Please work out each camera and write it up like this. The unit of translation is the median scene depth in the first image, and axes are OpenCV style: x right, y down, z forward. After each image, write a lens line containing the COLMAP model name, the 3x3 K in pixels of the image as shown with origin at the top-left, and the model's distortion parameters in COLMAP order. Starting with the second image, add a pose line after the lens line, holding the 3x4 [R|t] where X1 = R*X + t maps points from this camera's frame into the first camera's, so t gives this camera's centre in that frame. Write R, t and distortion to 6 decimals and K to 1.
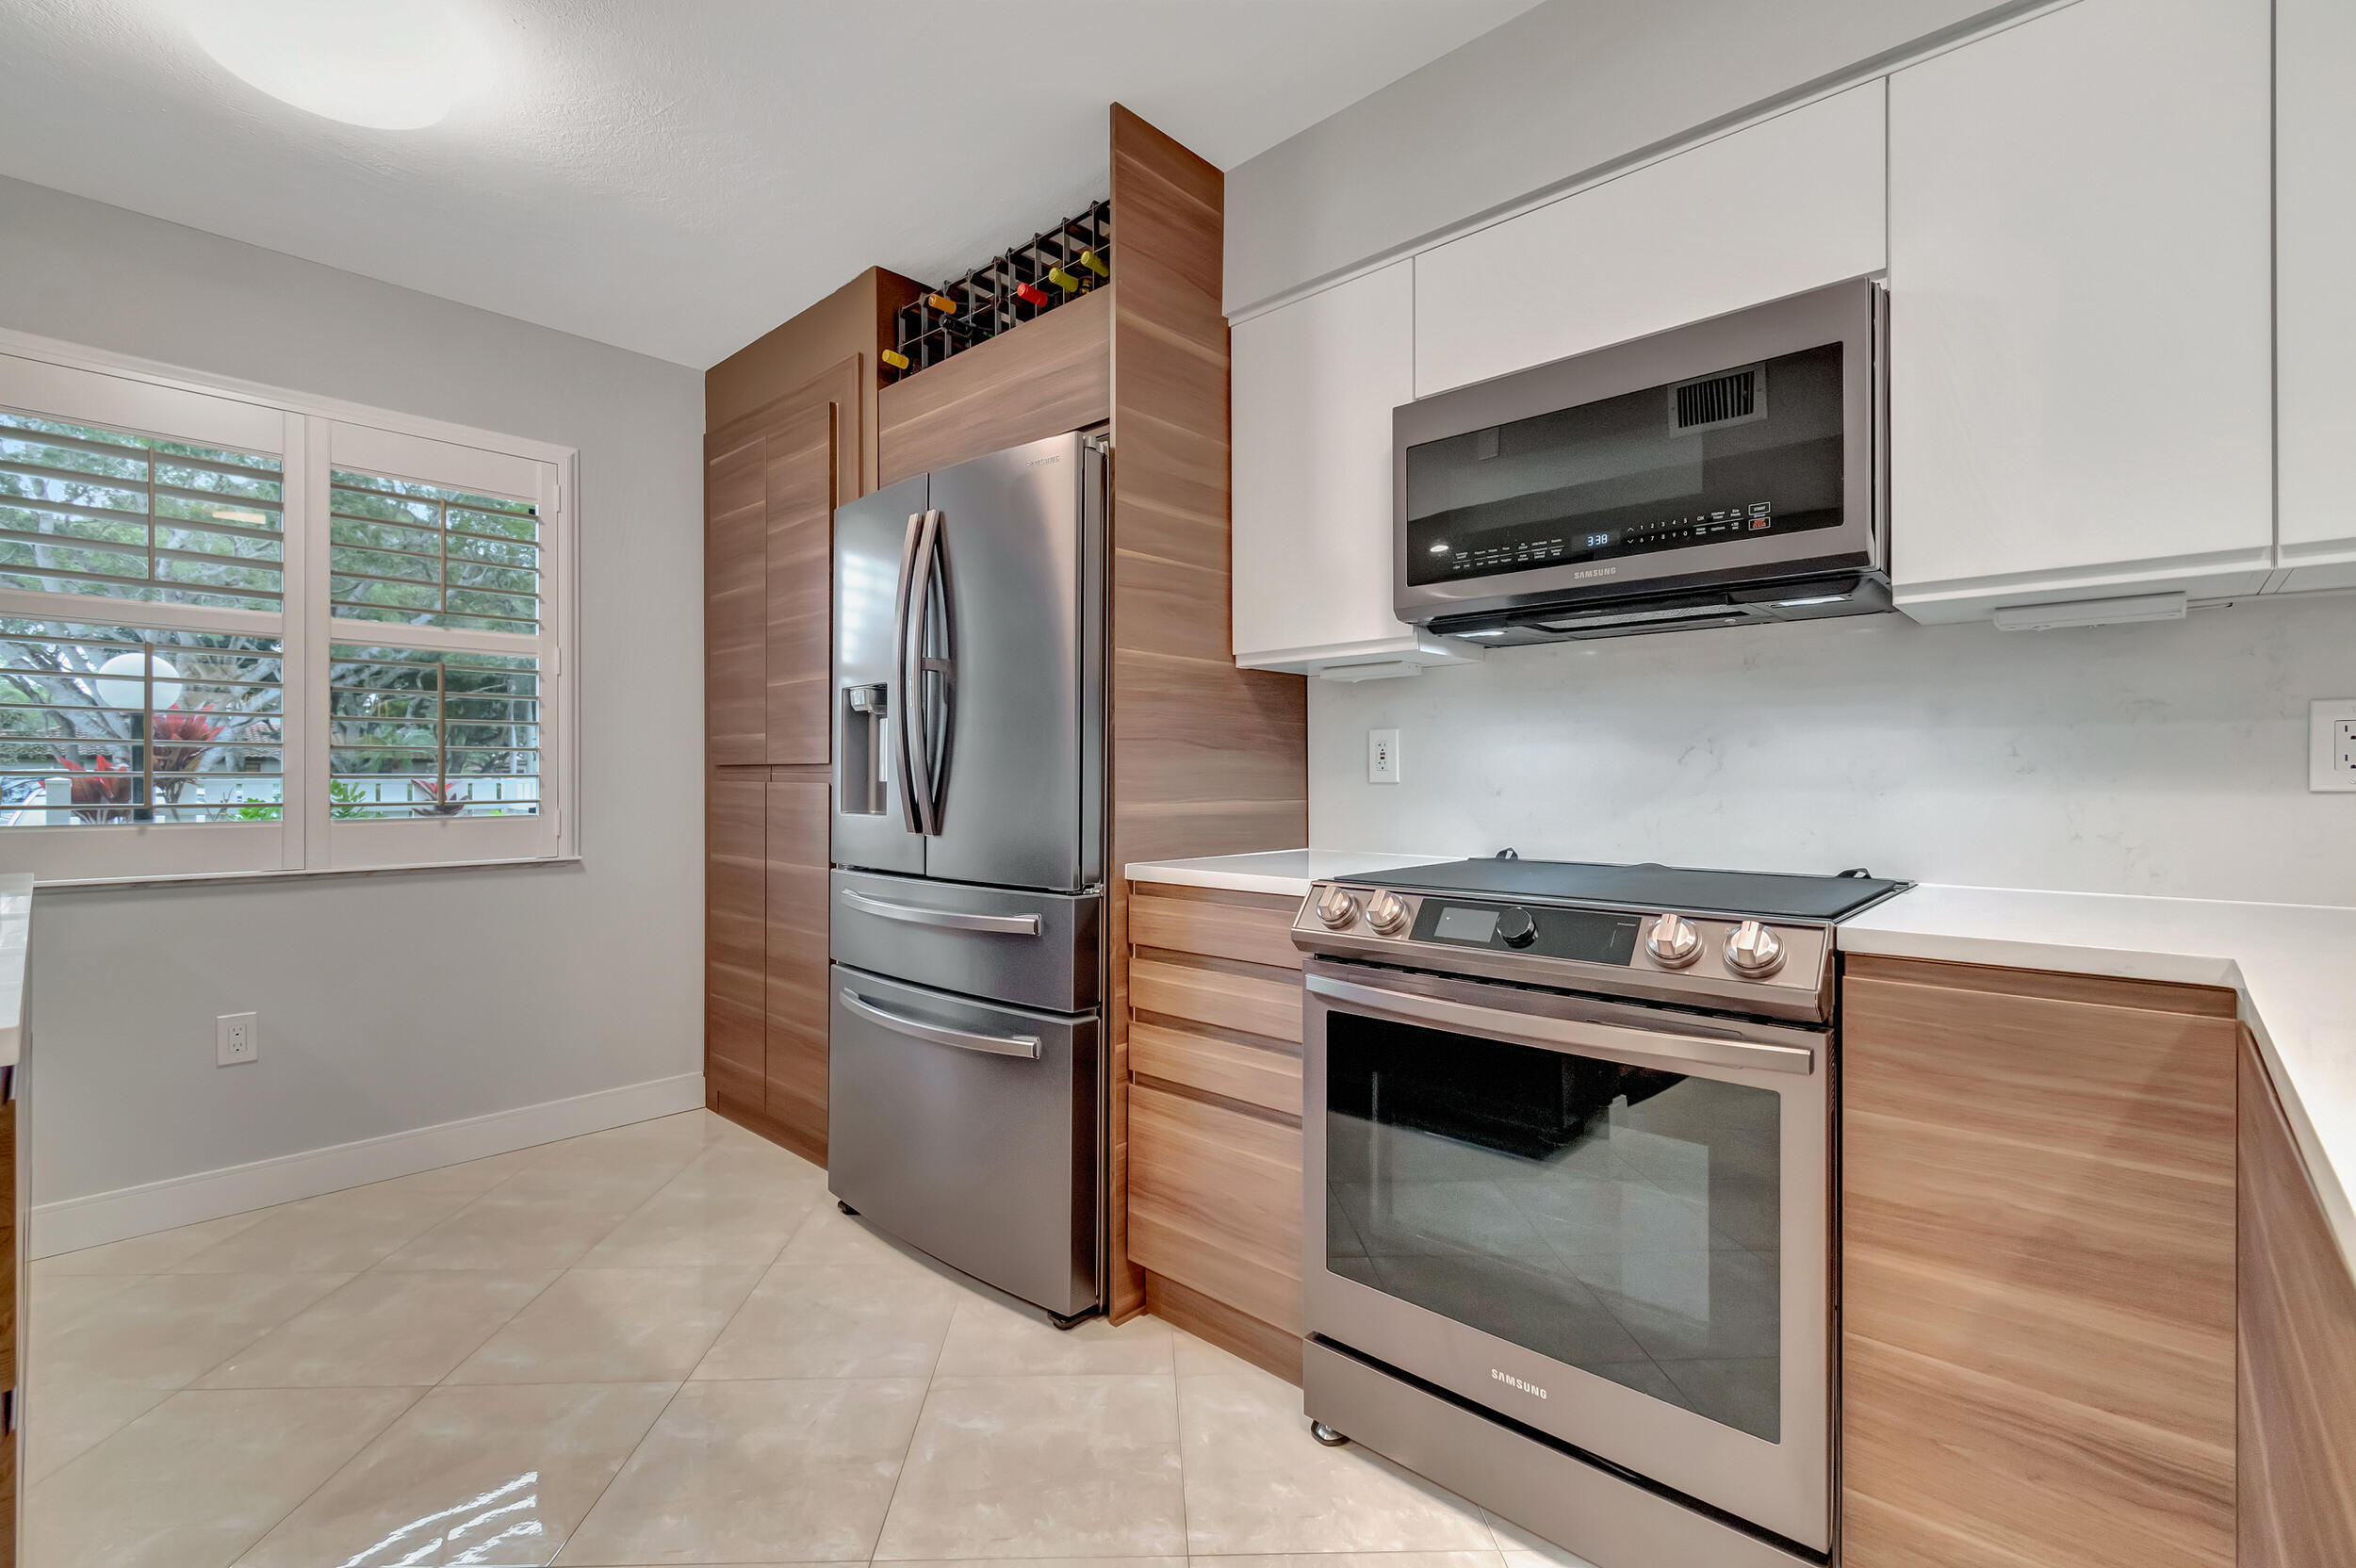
lens RADIAL K [[1036.0, 0, 1158.4], [0, 1036.0, 786.0], [0, 0, 1]] dist [-0.001211, 0.000112]
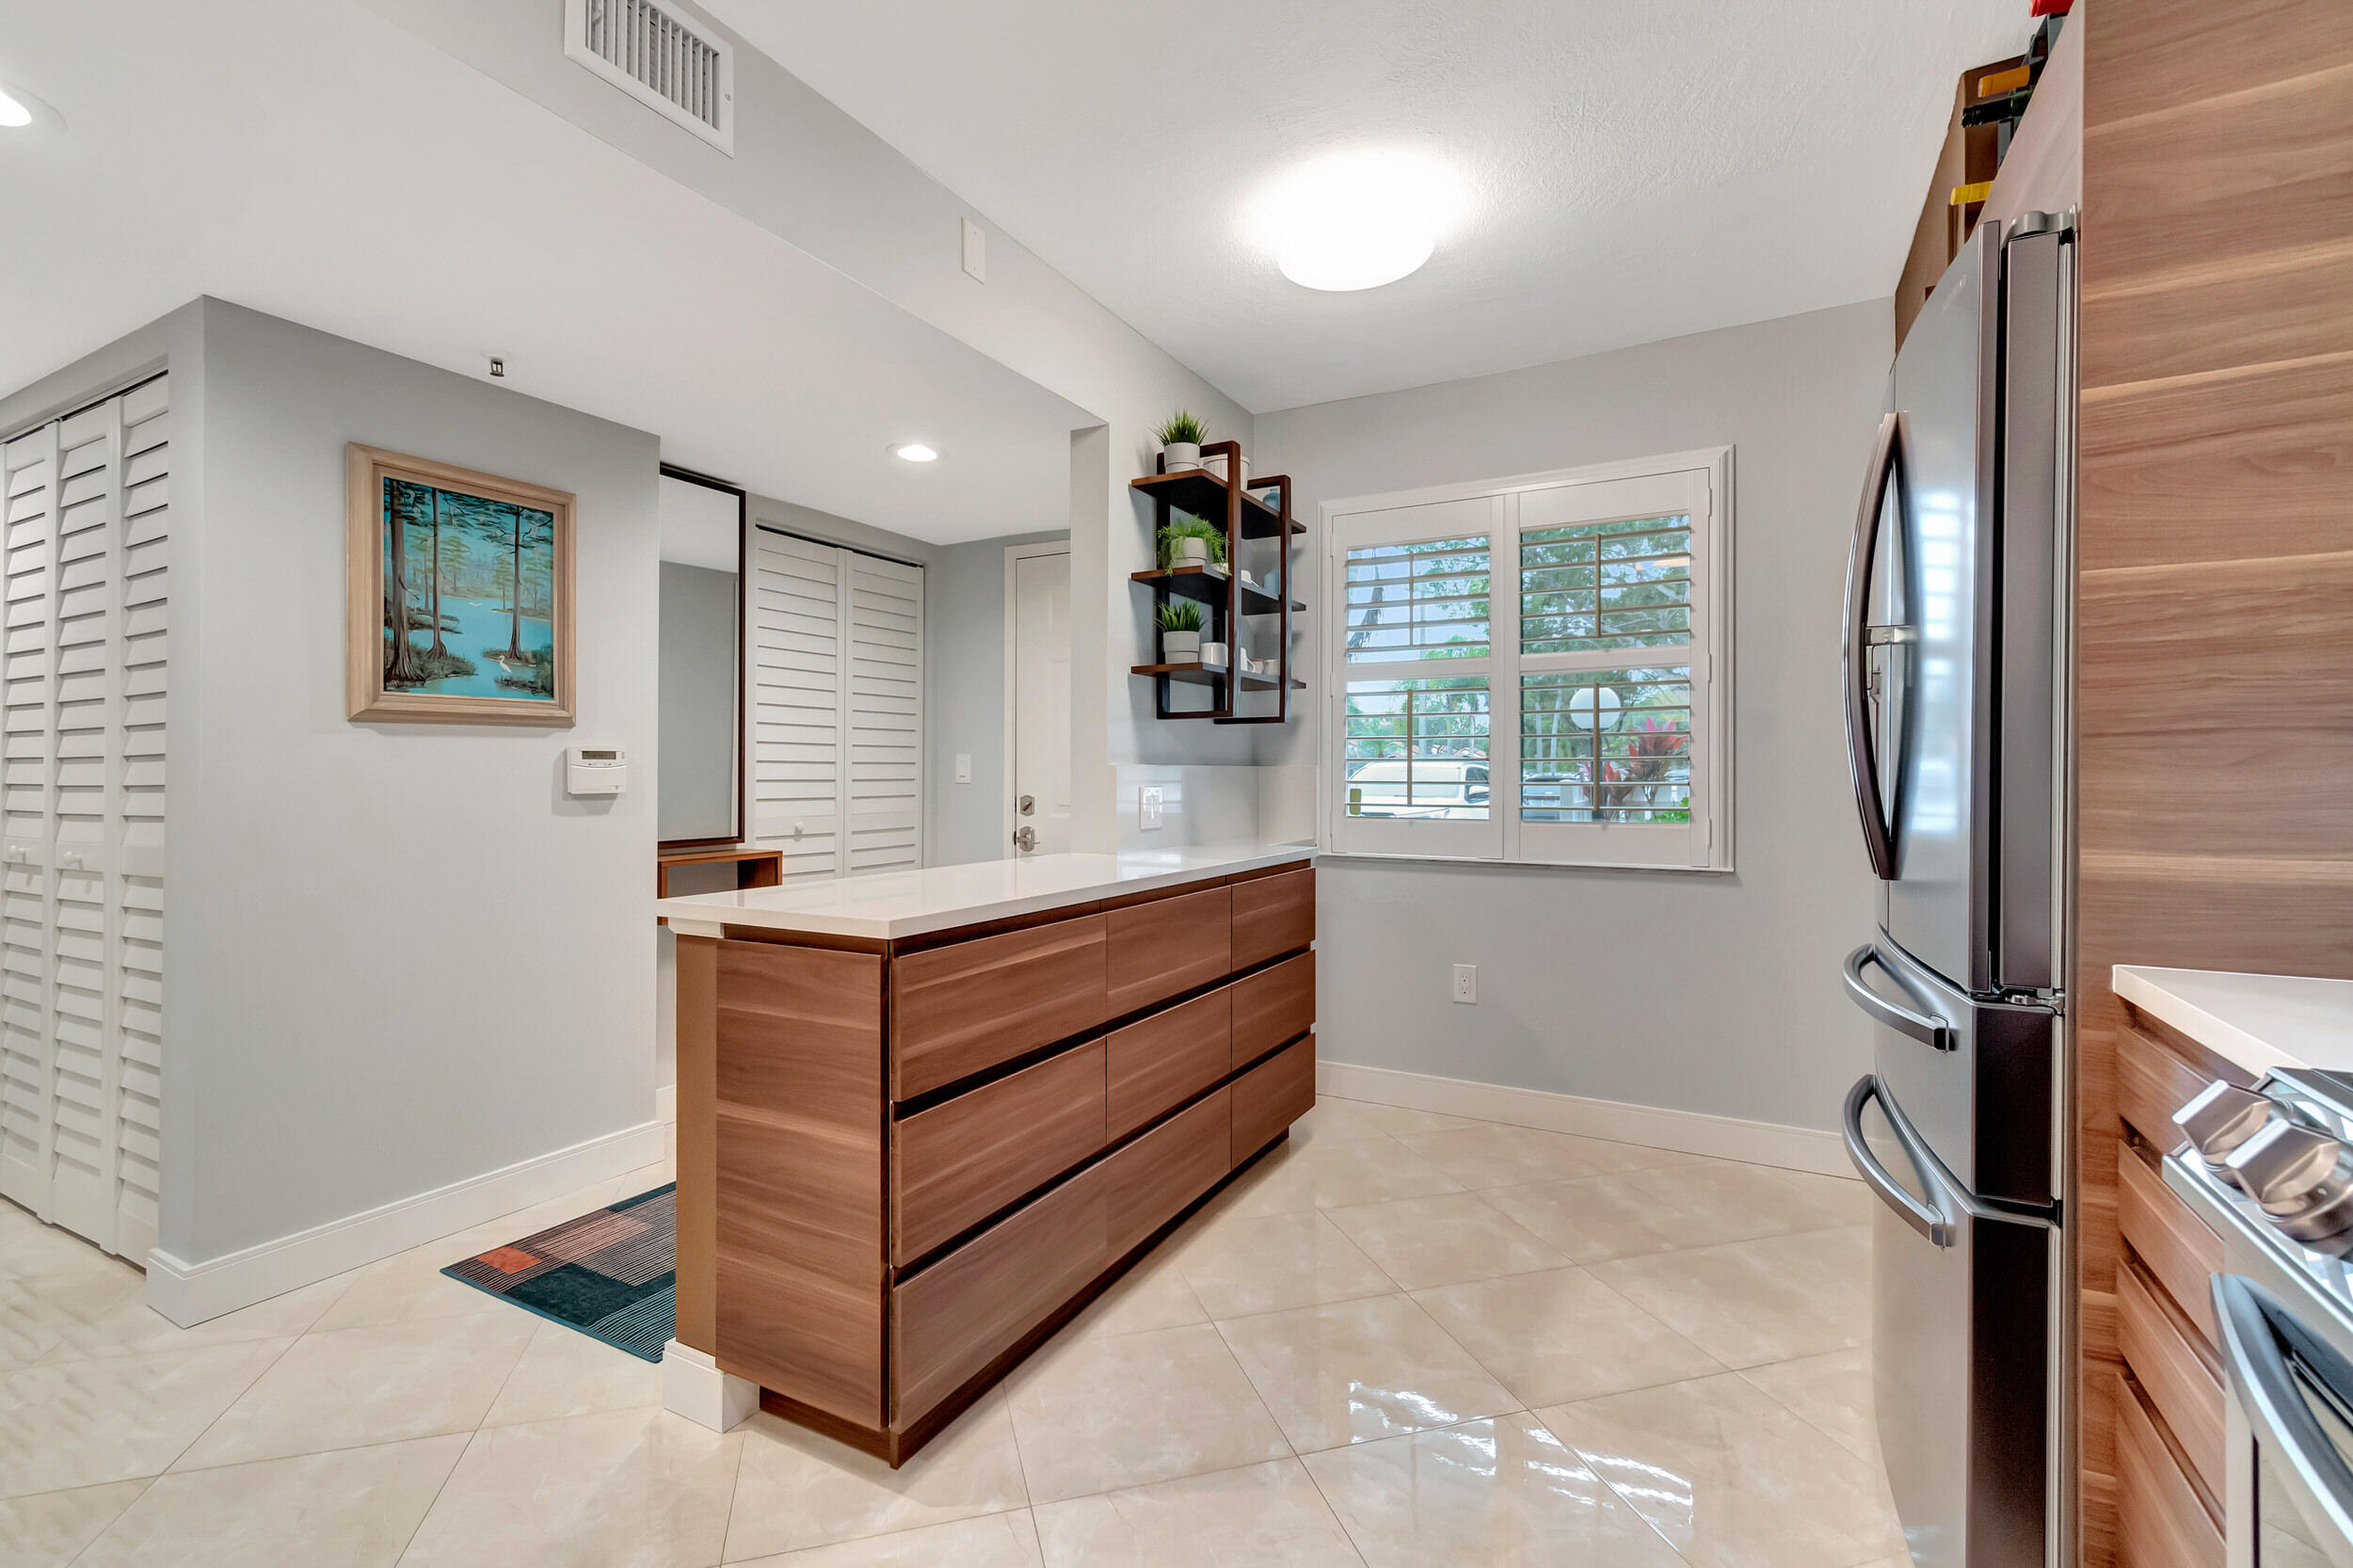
lens RADIAL K [[1034.7, 0, 1156.9], [0, 1034.7, 786.0], [0, 0, 1]] dist [-0.001211, 0.000112]
pose [[0.249563, 0.008427, -0.968322, 0.350269], [-0.006509, 0.999954, 0.007025, -0.017823], [0.968337, 0.004549, 0.249606, 0.363247]]
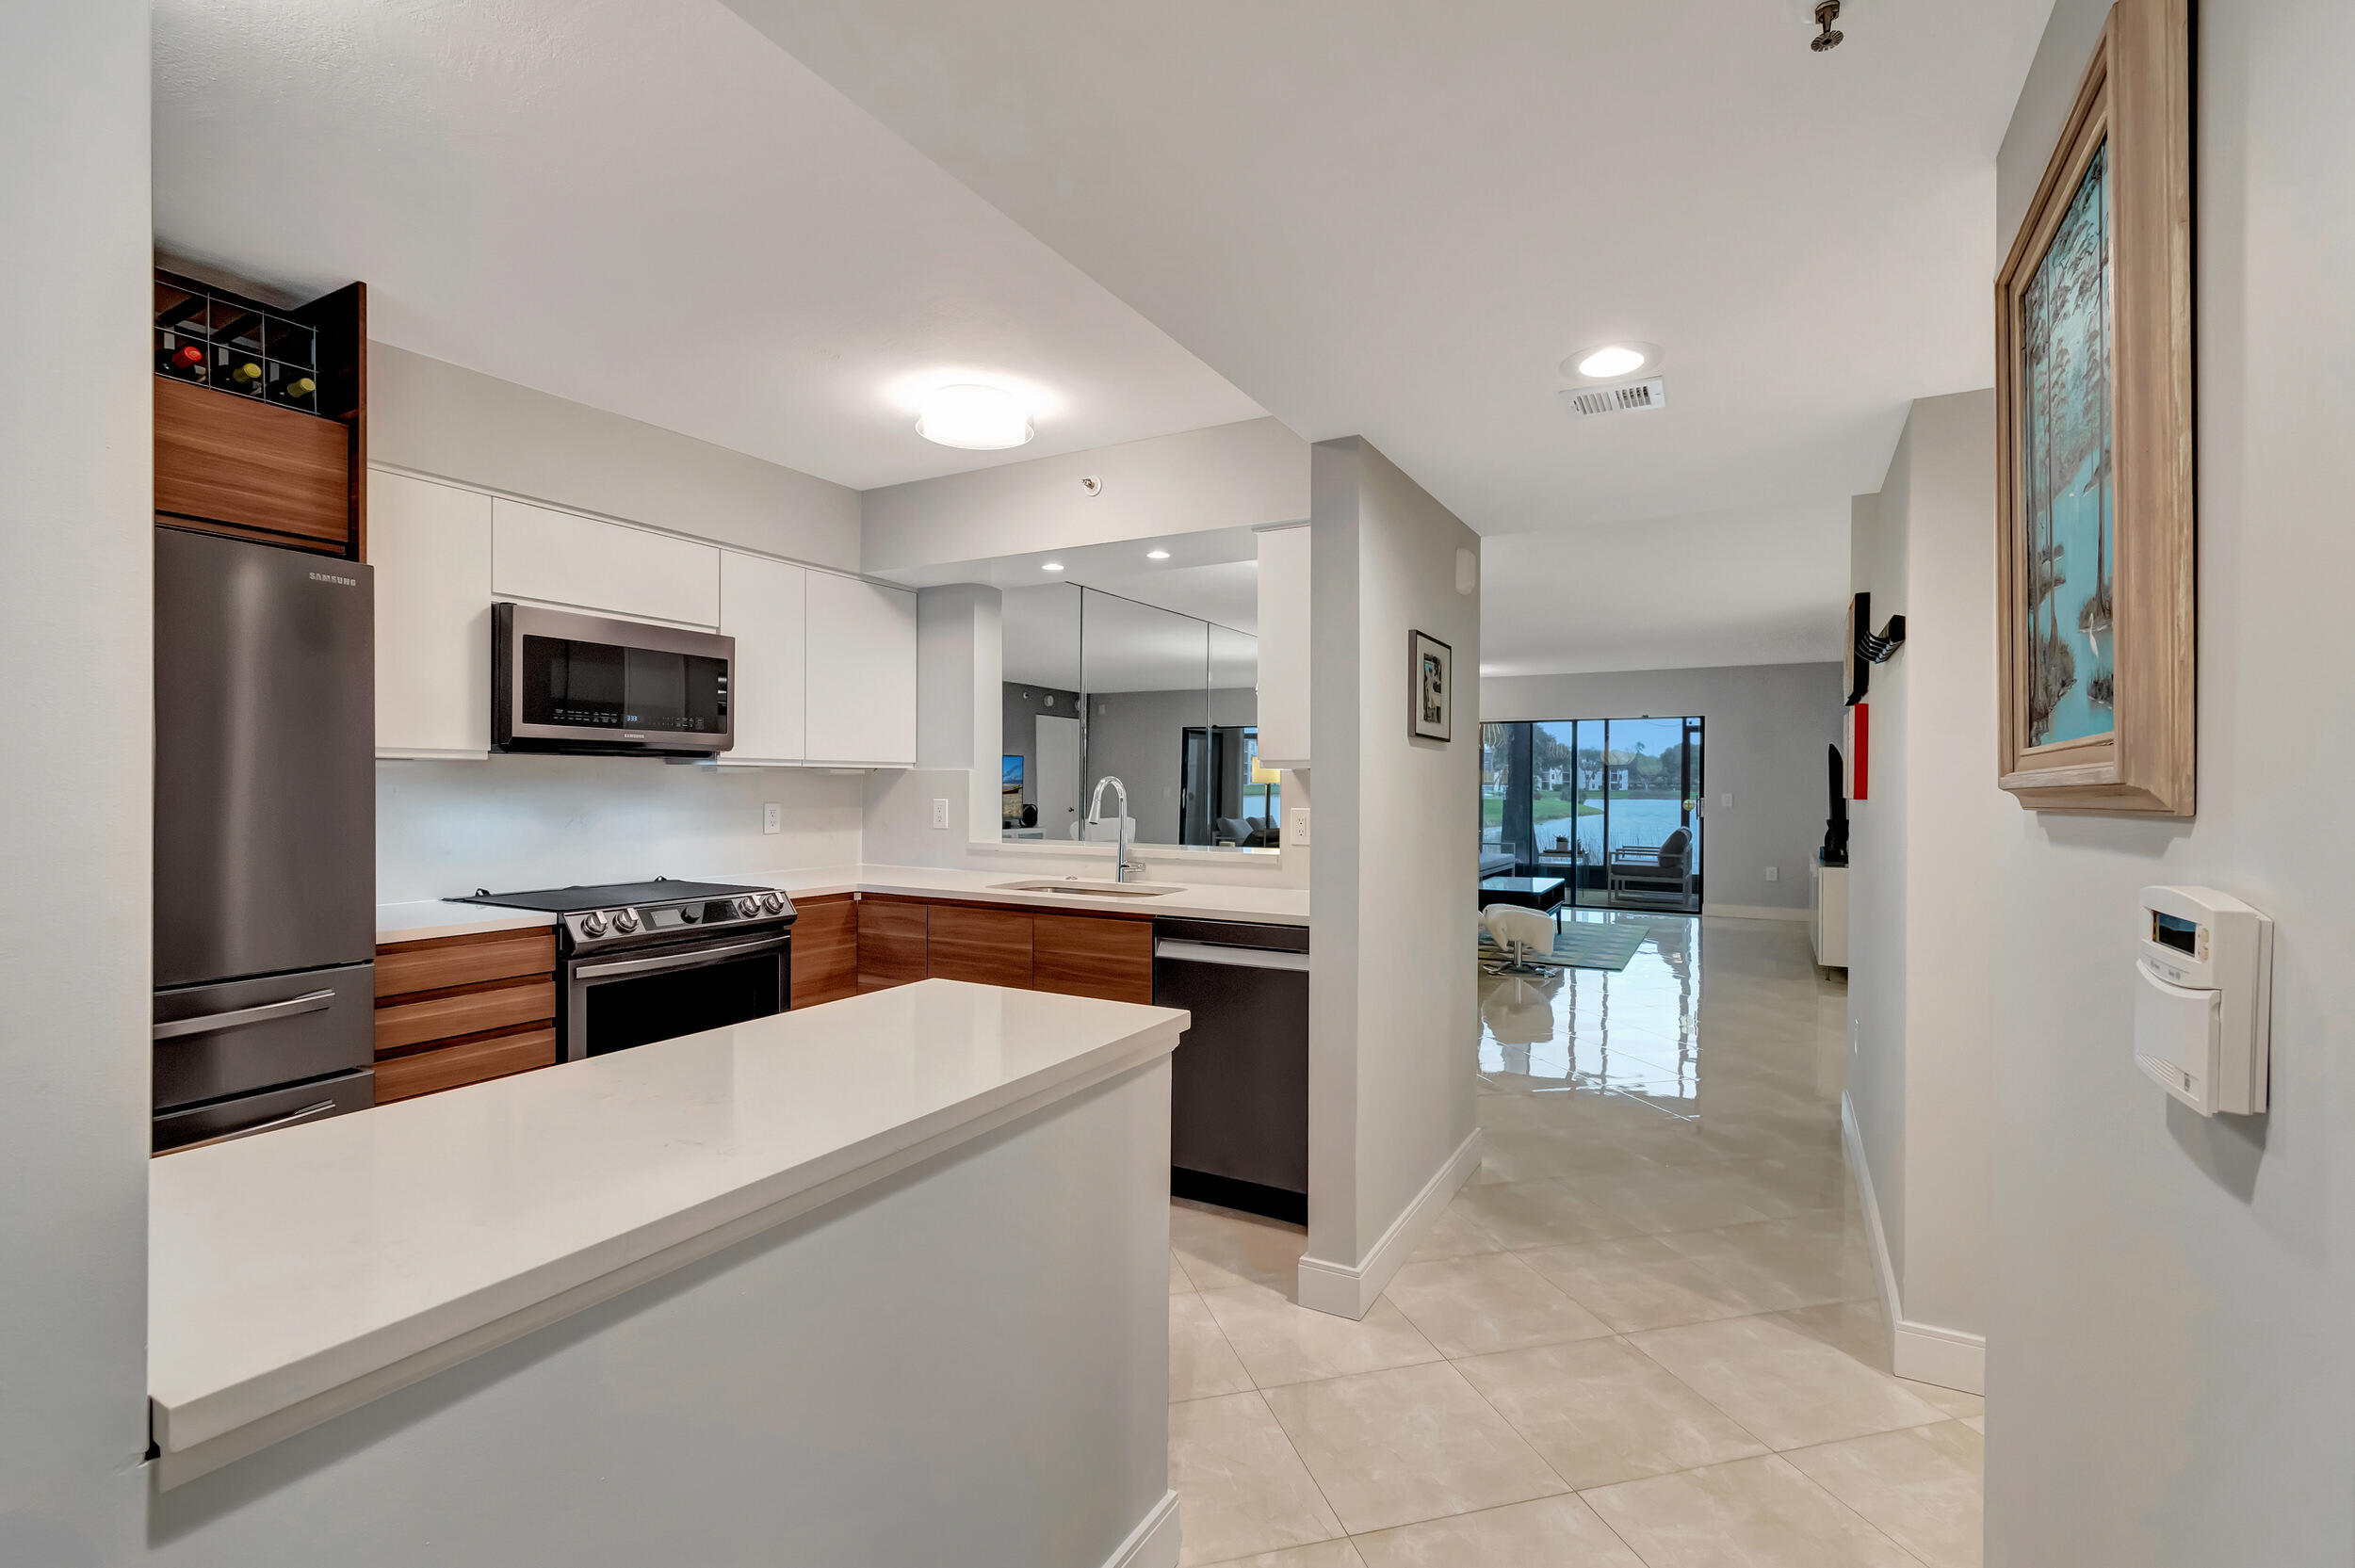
lens RADIAL K [[1035.4, 0, 1157.9], [0, 1035.4, 786.0], [0, 0, 1]] dist [-0.001211, 0.000112]
pose [[-0.221632, -0.003063, 0.975126, -1.396528], [0.000645, 0.999994, 0.003288, -0.095622], [-0.975130, 0.001358, -0.221628, 0.385328]]
